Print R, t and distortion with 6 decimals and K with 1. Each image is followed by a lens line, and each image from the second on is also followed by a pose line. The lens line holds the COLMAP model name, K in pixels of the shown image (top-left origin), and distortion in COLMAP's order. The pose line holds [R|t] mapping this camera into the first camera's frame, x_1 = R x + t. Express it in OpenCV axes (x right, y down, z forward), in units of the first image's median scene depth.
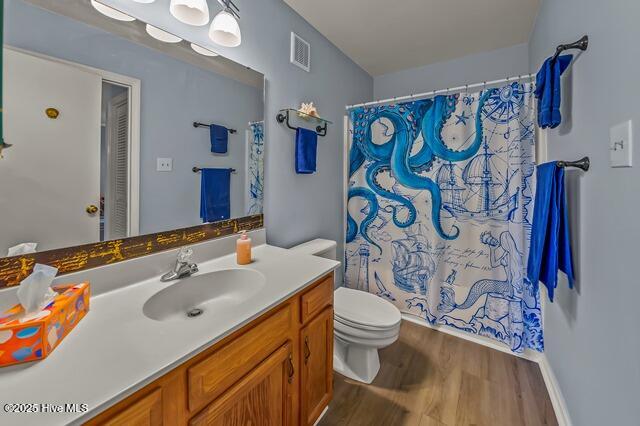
lens RADIAL K [[252.7, 0, 328.3], [0, 252.7, 171.6], [0, 0, 1]] dist [-0.017731, 0.001336]
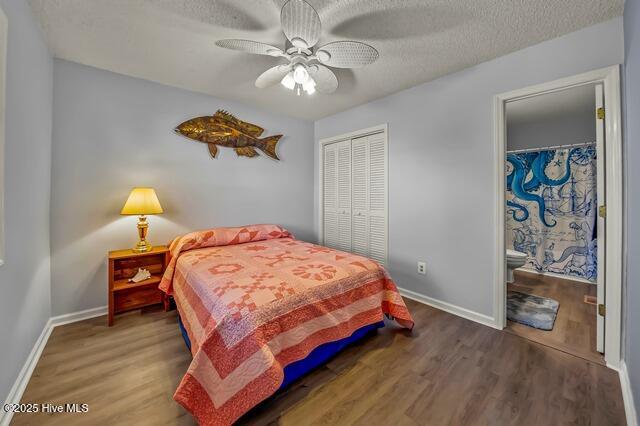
lens RADIAL K [[252.7, 0, 327.1], [0, 252.7, 190.5], [0, 0, 1]] dist [-0.017731, 0.001336]
pose [[0.966662, 0.004941, -0.256009, -0.671528], [-0.008115, 0.999903, -0.011345, 0.030334], [0.255928, 0.013044, 0.966608, -1.264922]]
